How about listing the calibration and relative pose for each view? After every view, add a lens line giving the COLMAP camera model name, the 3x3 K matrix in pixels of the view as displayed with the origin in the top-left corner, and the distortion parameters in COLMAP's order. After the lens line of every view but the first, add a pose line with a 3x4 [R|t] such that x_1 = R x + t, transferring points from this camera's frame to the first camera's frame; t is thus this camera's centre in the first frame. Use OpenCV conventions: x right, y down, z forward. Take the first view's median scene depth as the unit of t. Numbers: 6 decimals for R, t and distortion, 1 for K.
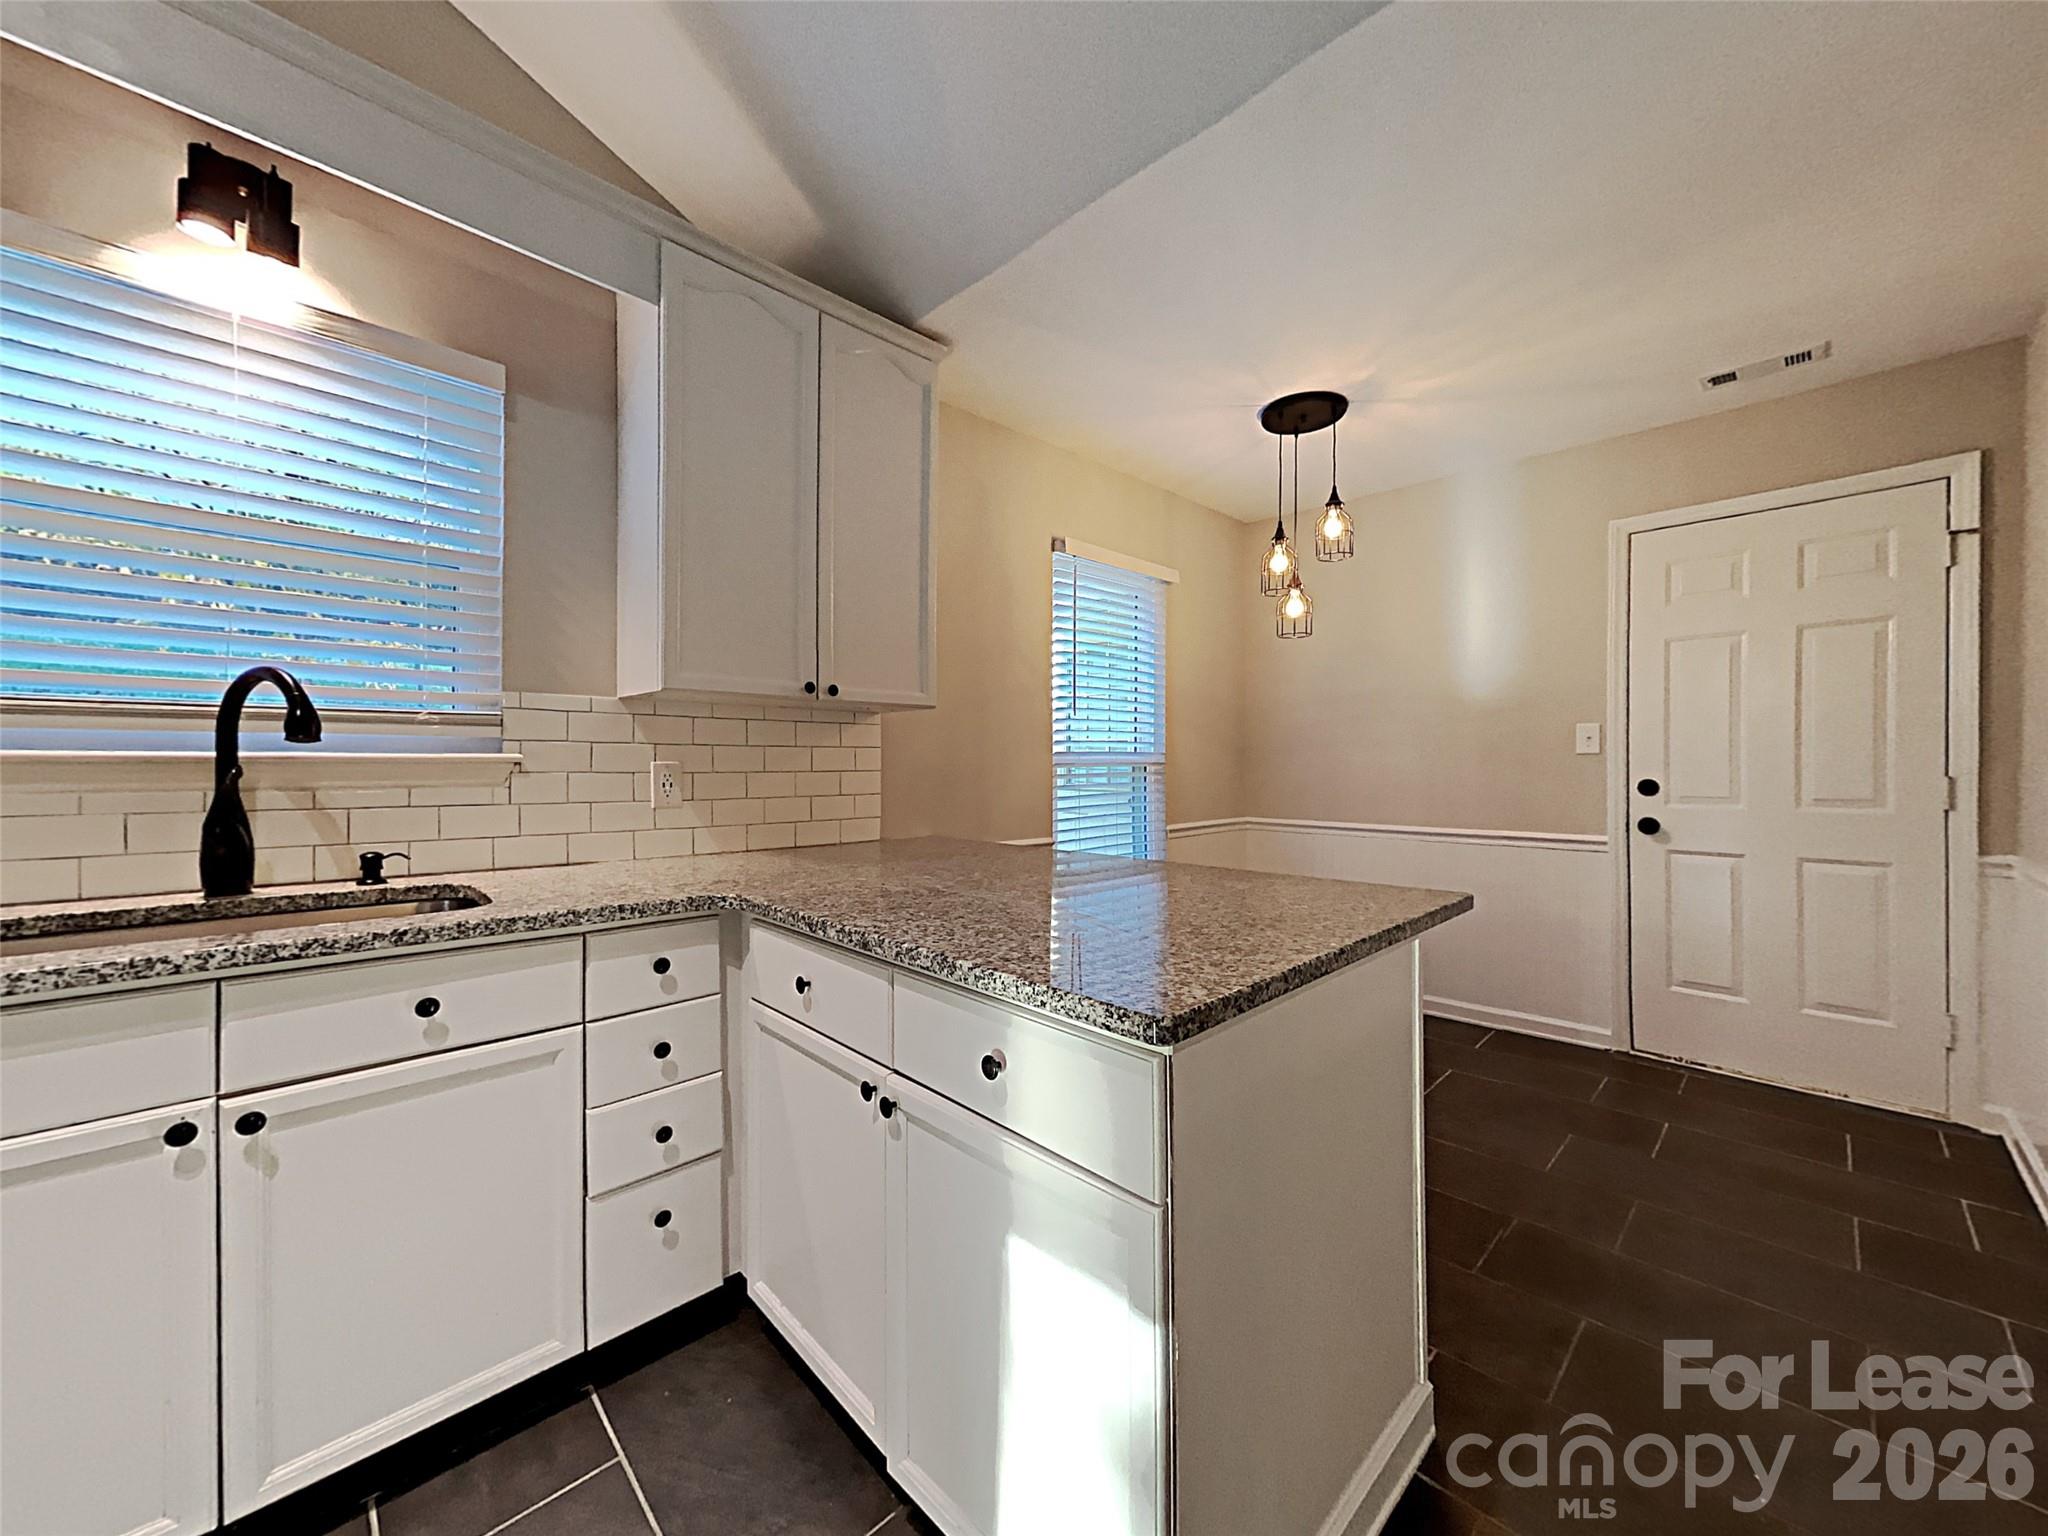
lens RADIAL K [[763.2, 0, 1027.3], [0, 763.2, 767.3], [0, 0, 1]] dist [-0.002272, 0.000659]
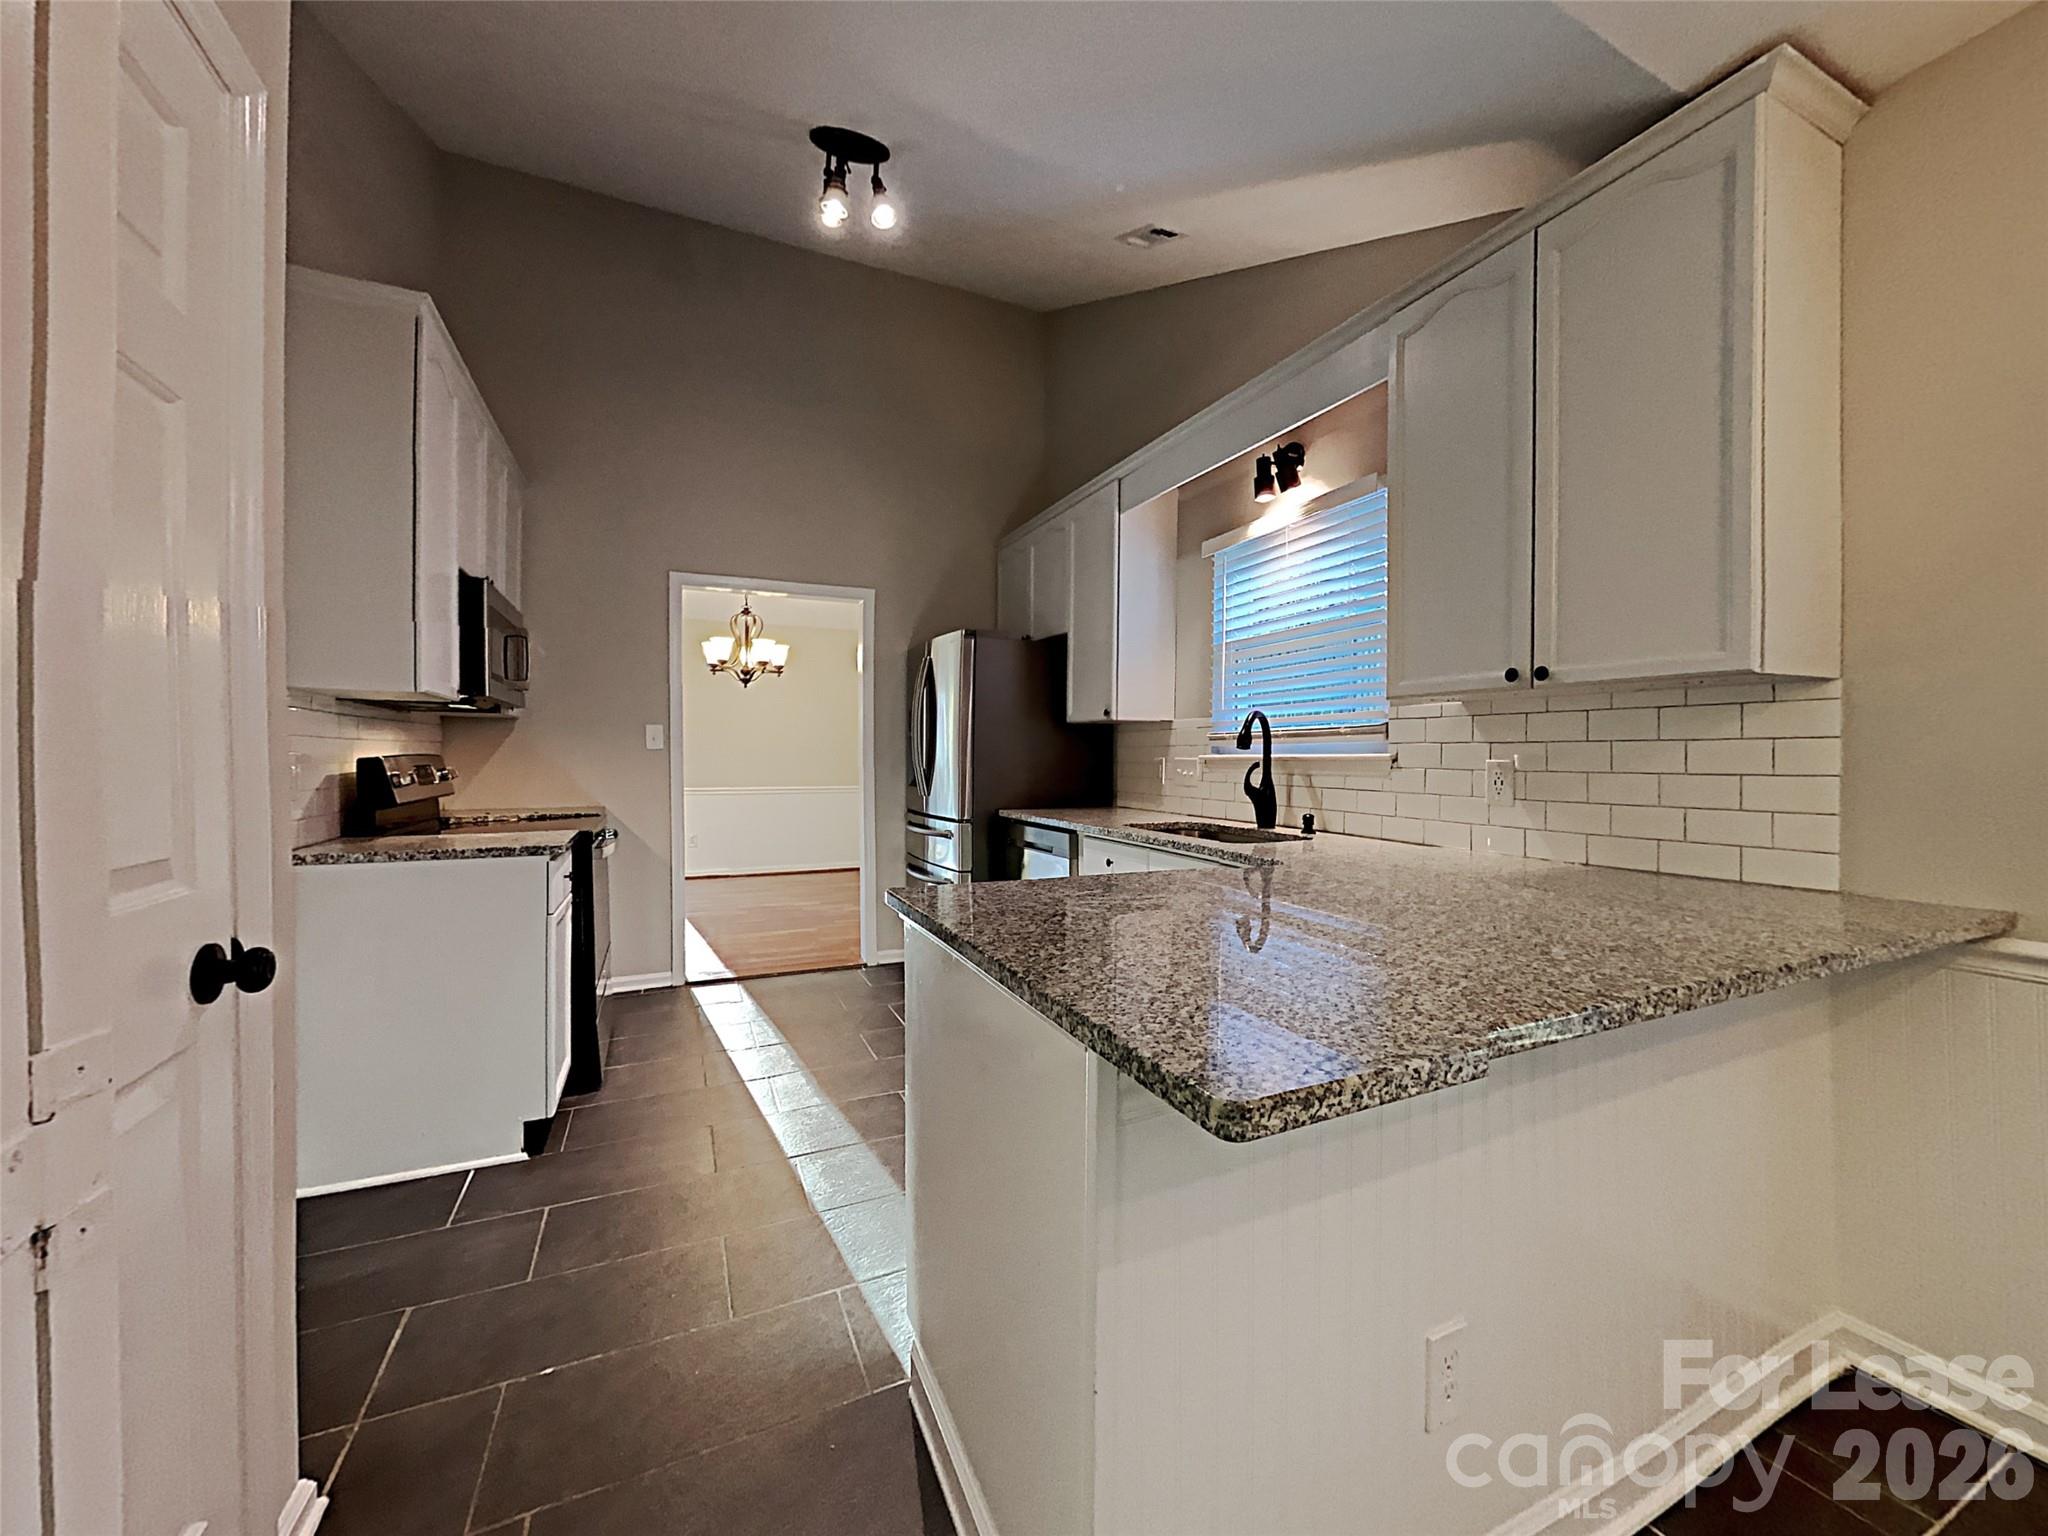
lens RADIAL K [[763.2, 0, 1020.4], [0, 763.2, 762.9], [0, 0, 1]] dist [-0.002272, 0.000659]
pose [[-0.339295, 0.009099, -0.940636, 0.777766], [0.000043, 0.999953, 0.009658, -0.013954], [0.940680, 0.003237, -0.339279, 0.800452]]
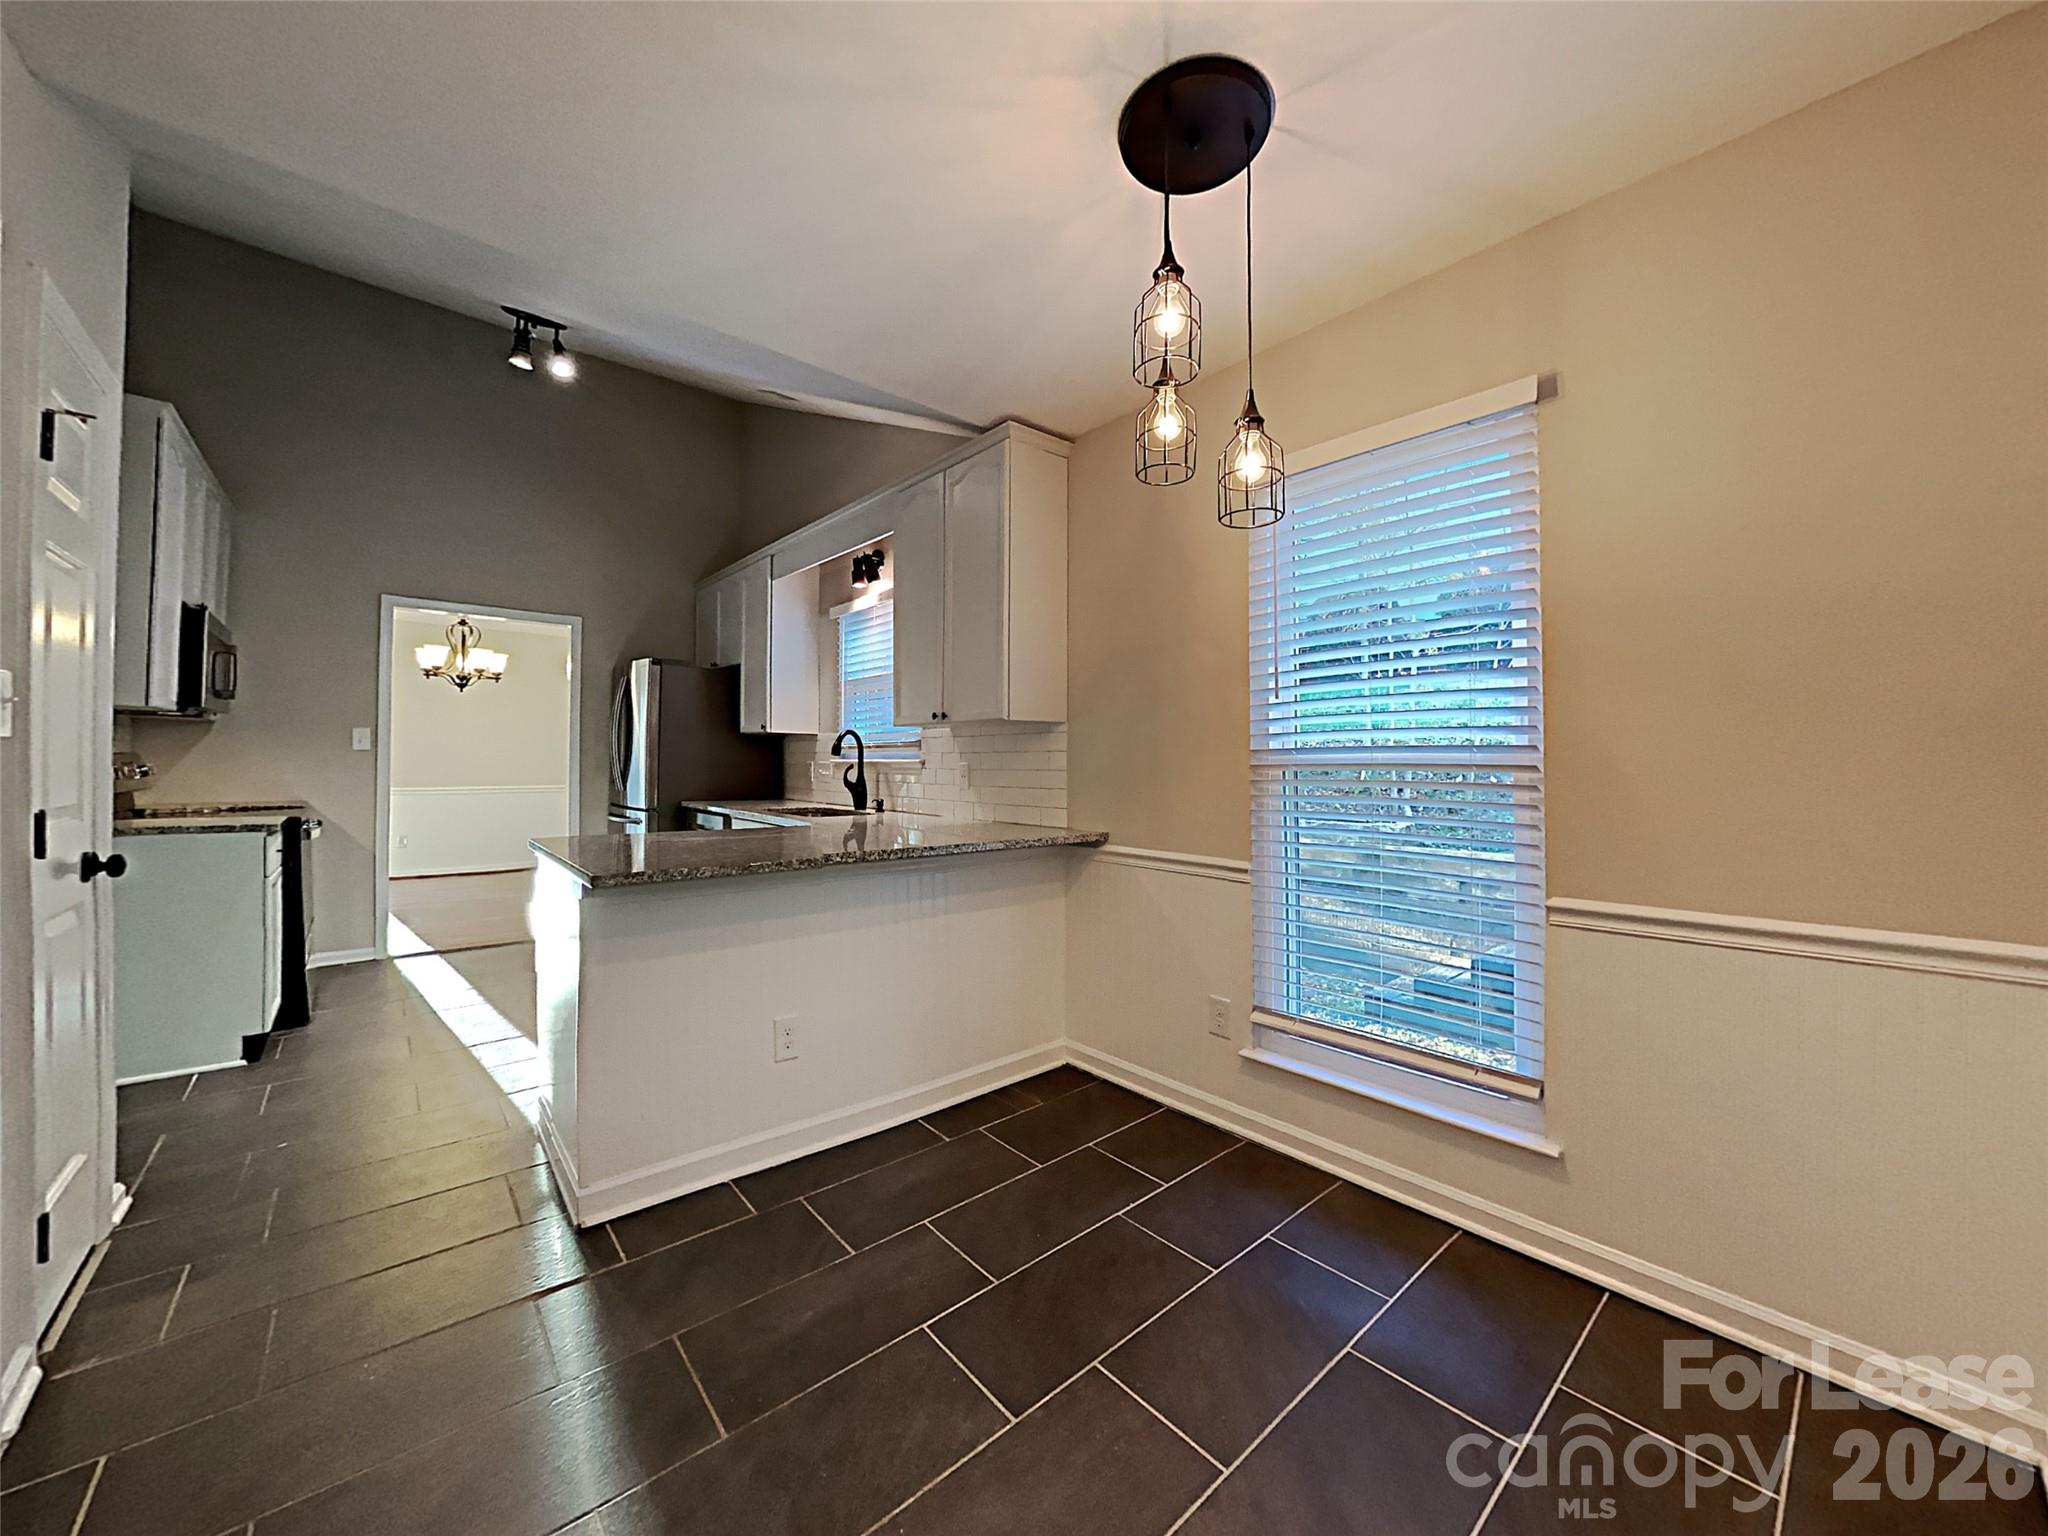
lens RADIAL K [[763.2, 0, 1004.0], [0, 763.2, 757.0], [0, 0, 1]] dist [-0.002272, 0.000659]
pose [[-0.086409, -0.005756, -0.996243, 1.339761], [-0.009450, 0.999943, -0.004958, -0.015482], [0.996215, 0.008986, -0.086459, 1.341644]]
